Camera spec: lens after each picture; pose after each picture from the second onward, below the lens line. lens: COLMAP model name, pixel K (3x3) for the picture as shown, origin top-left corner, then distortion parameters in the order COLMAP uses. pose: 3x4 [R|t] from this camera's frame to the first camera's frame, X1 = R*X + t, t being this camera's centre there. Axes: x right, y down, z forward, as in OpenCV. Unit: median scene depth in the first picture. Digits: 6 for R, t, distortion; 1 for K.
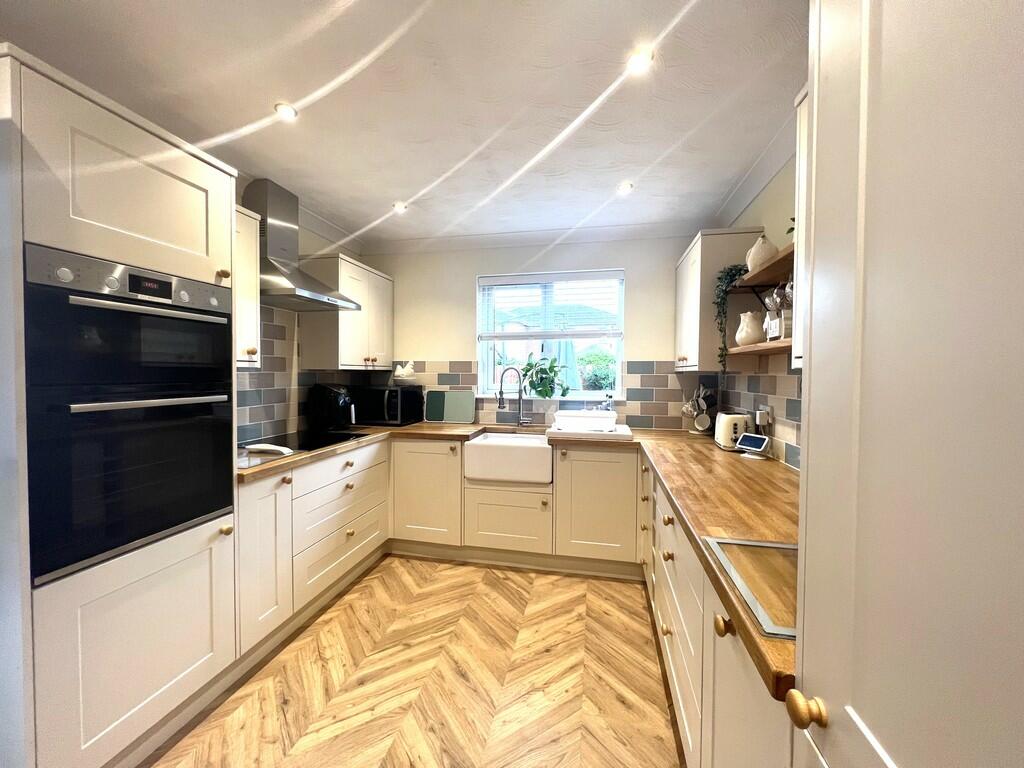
lens RADIAL K [[410.5, 0, 509.9], [0, 410.5, 382.4], [0, 0, 1]] dist [-0.000008, 0.000126]
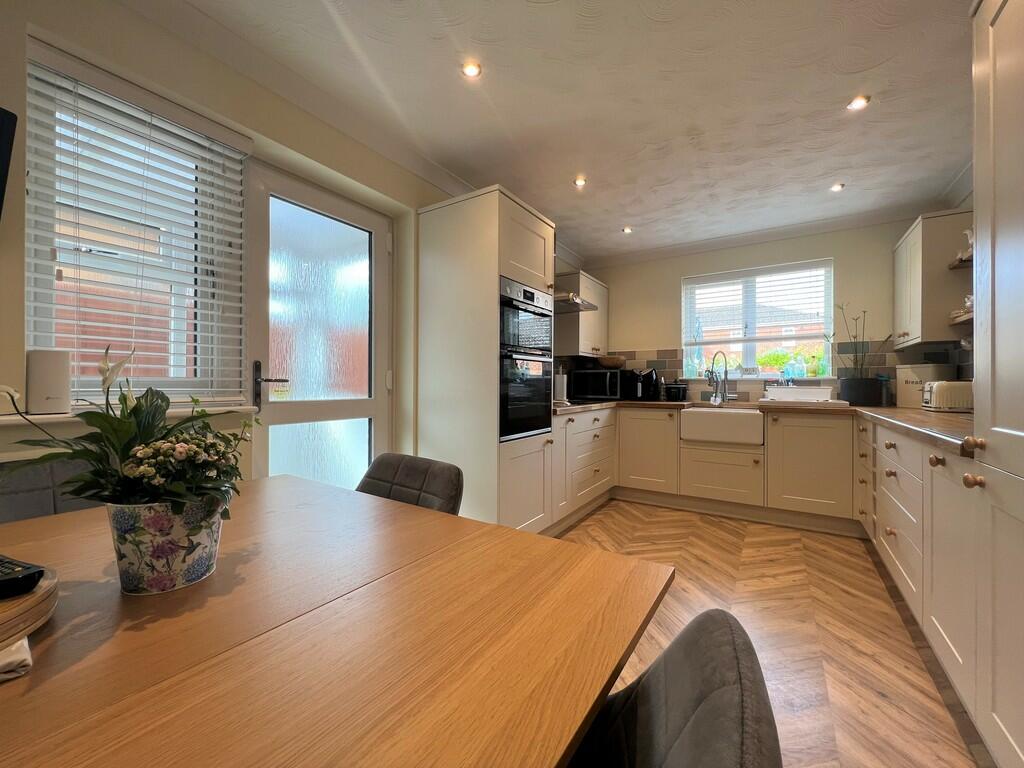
lens RADIAL K [[410.5, 0, 510.9], [0, 410.5, 381.5], [0, 0, 1]] dist [-0.000008, 0.000126]
pose [[0.932672, -0.003820, -0.360706, -0.161066], [-0.007405, 0.999530, -0.029732, 0.114128], [0.360650, 0.030402, 0.932206, -0.396894]]
